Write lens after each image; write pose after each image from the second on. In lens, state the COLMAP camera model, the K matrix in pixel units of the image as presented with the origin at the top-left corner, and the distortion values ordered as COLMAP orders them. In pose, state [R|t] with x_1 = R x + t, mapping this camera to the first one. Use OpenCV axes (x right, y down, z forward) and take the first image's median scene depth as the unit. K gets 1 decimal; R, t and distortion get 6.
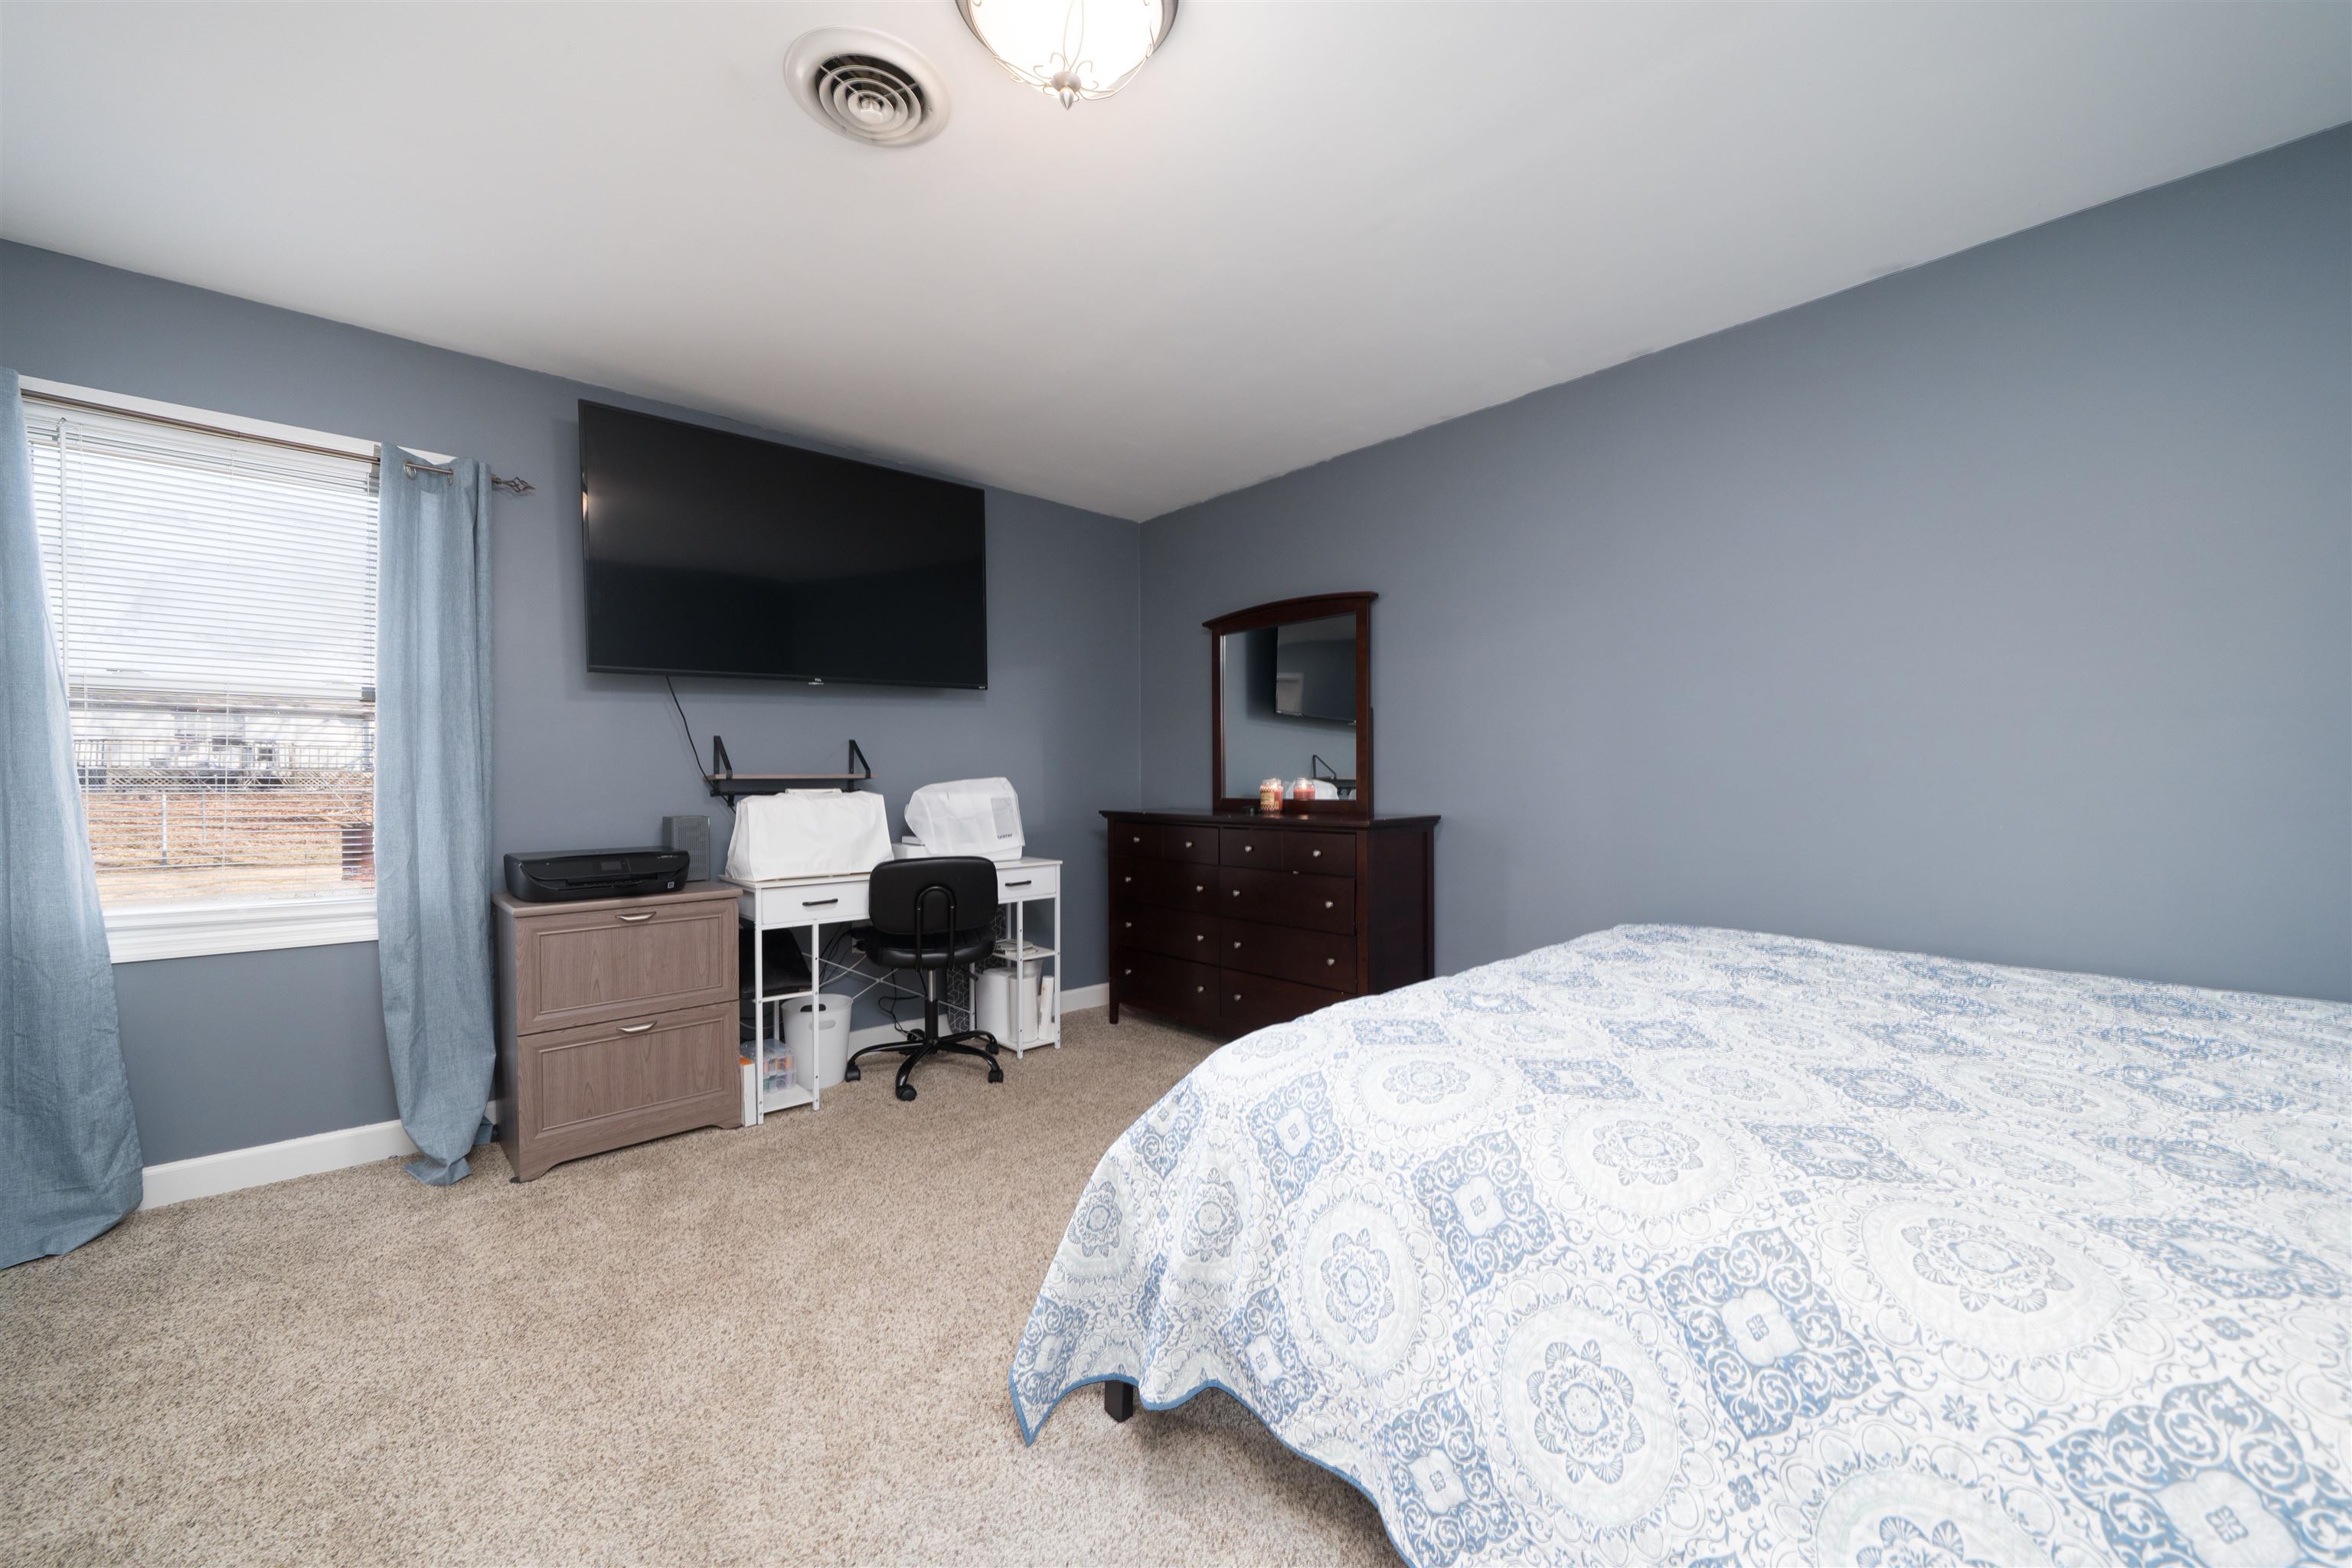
lens RADIAL K [[891.4, 0, 1179.6], [0, 891.4, 797.8], [0, 0, 1]] dist [-0.000761, 0.000085]
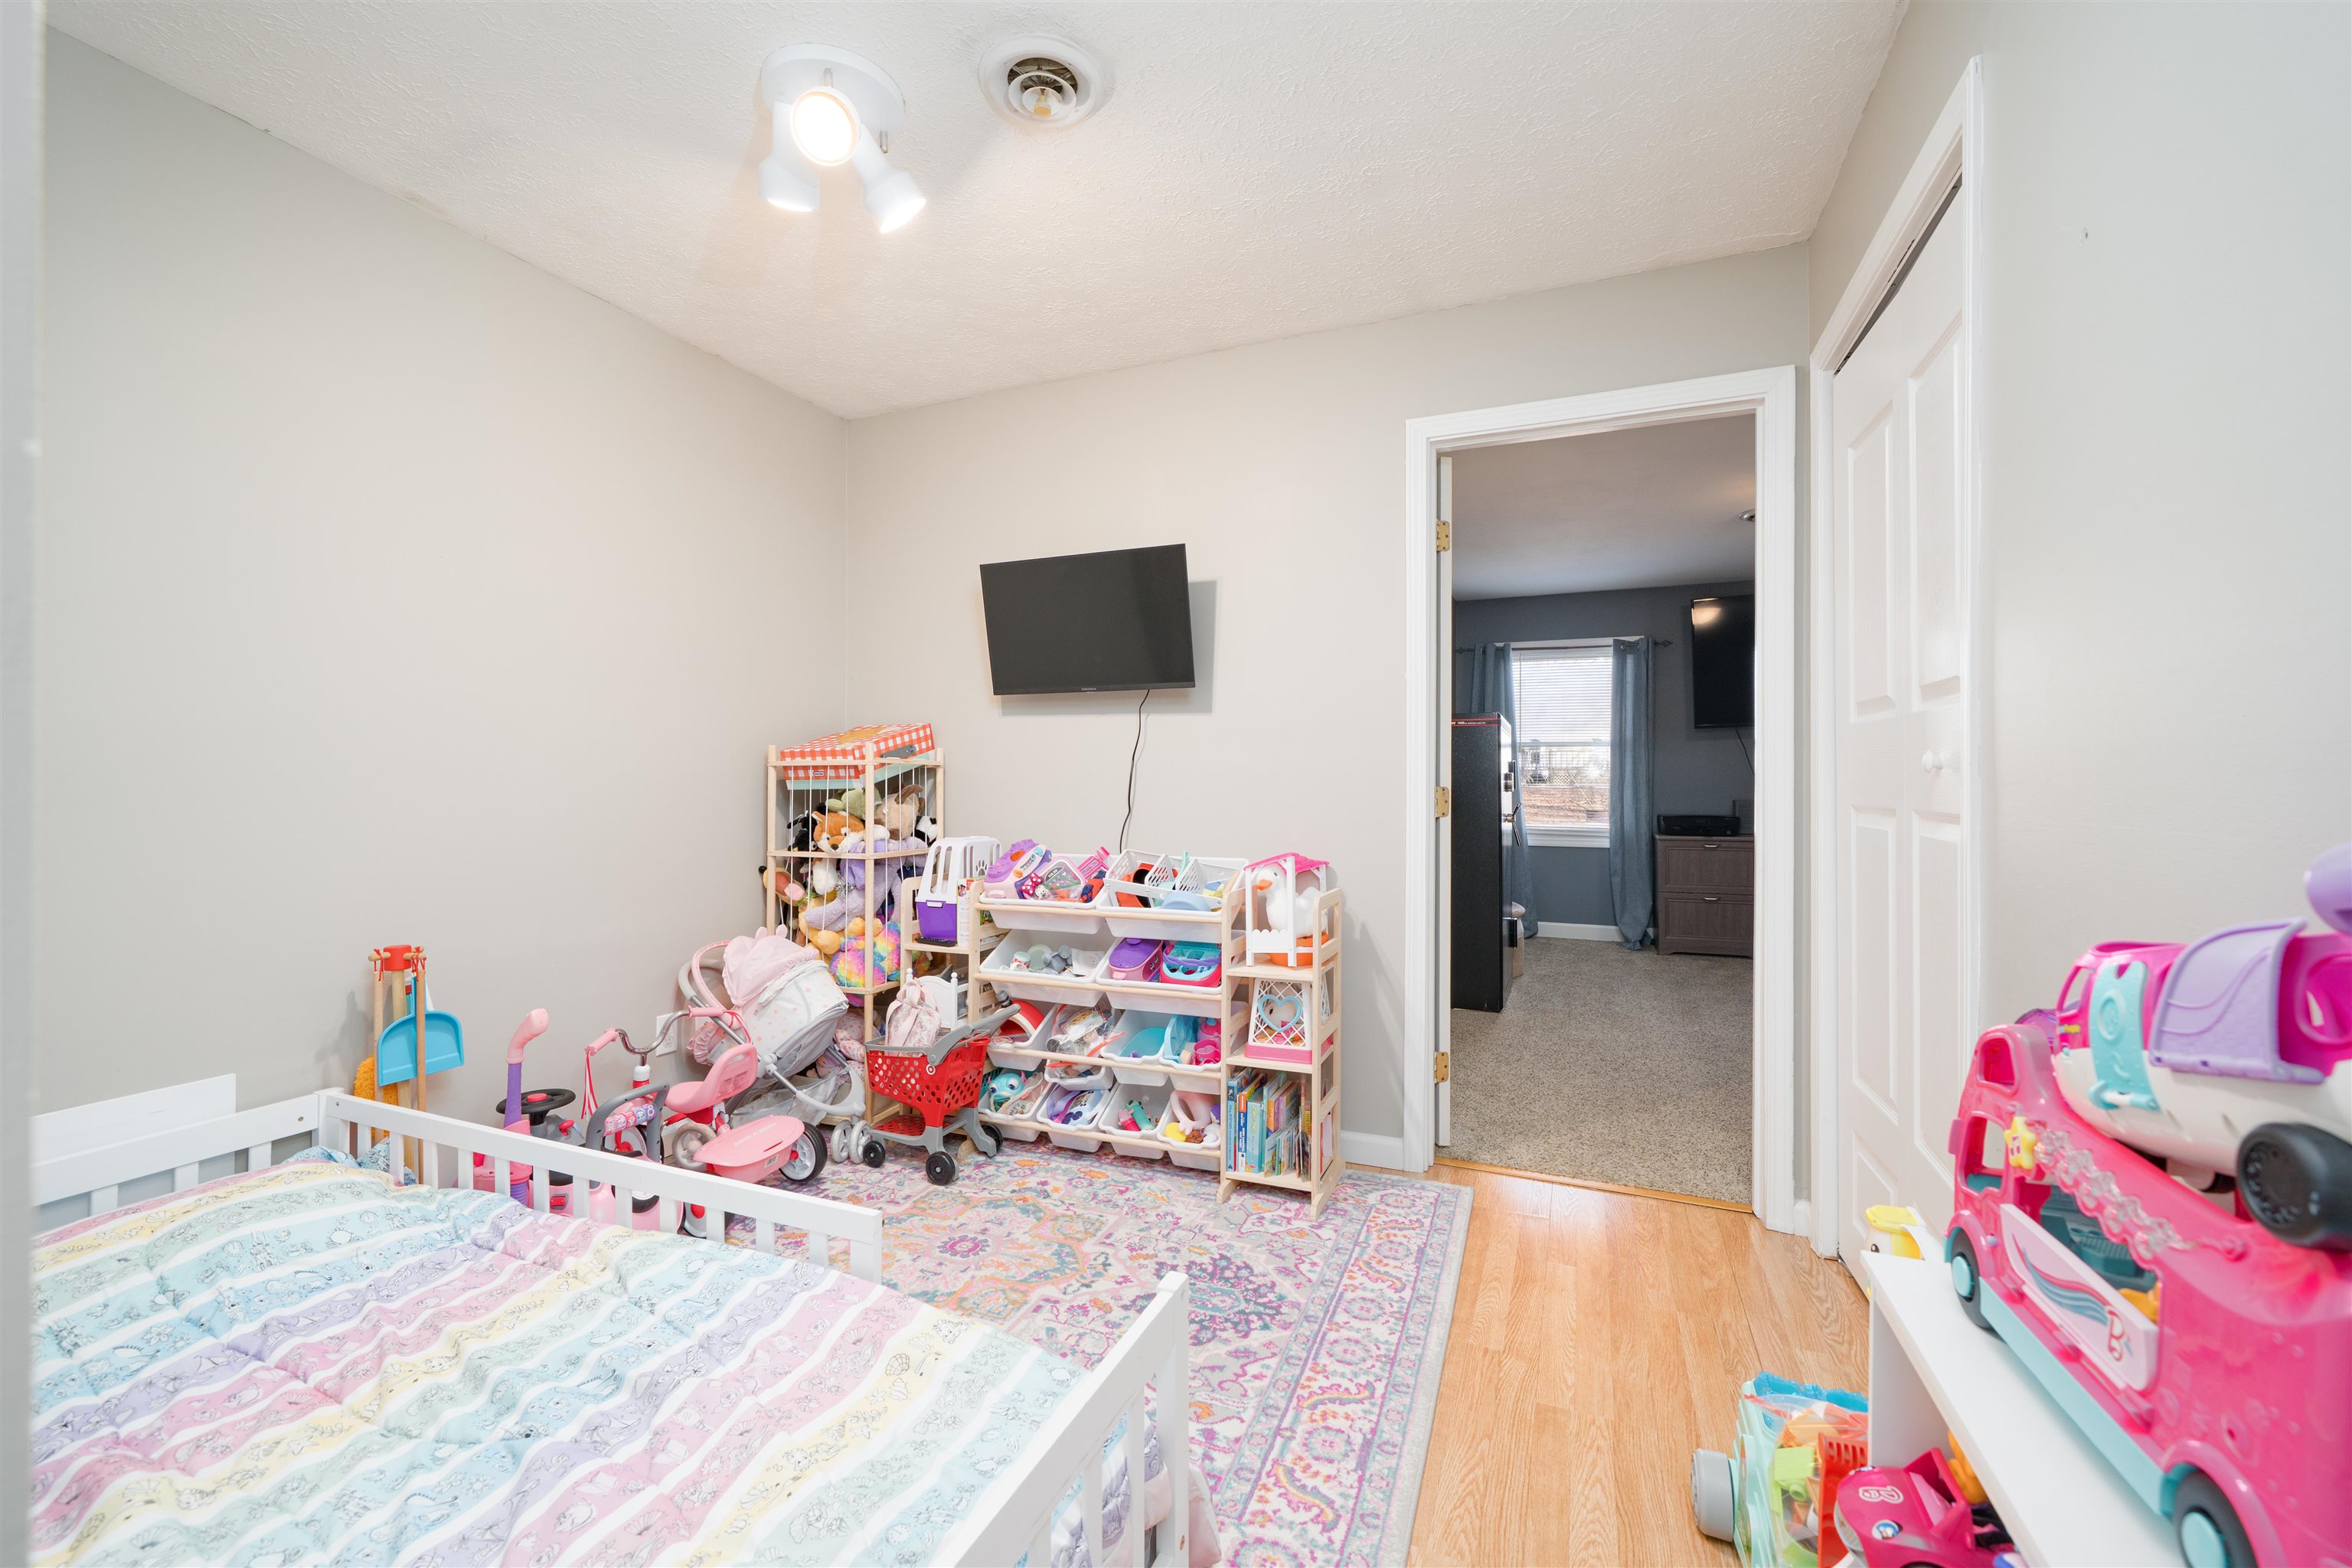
lens RADIAL K [[935.4, 0, 1172.0], [0, 935.4, 790.0], [0, 0, 1]] dist [0.000709, -0.000226]
pose [[0.397098, 0.005879, -0.917757, 0.936717], [-0.010119, 0.999947, 0.002027, 0.011202], [0.917720, 0.008482, 0.397136, -1.074827]]
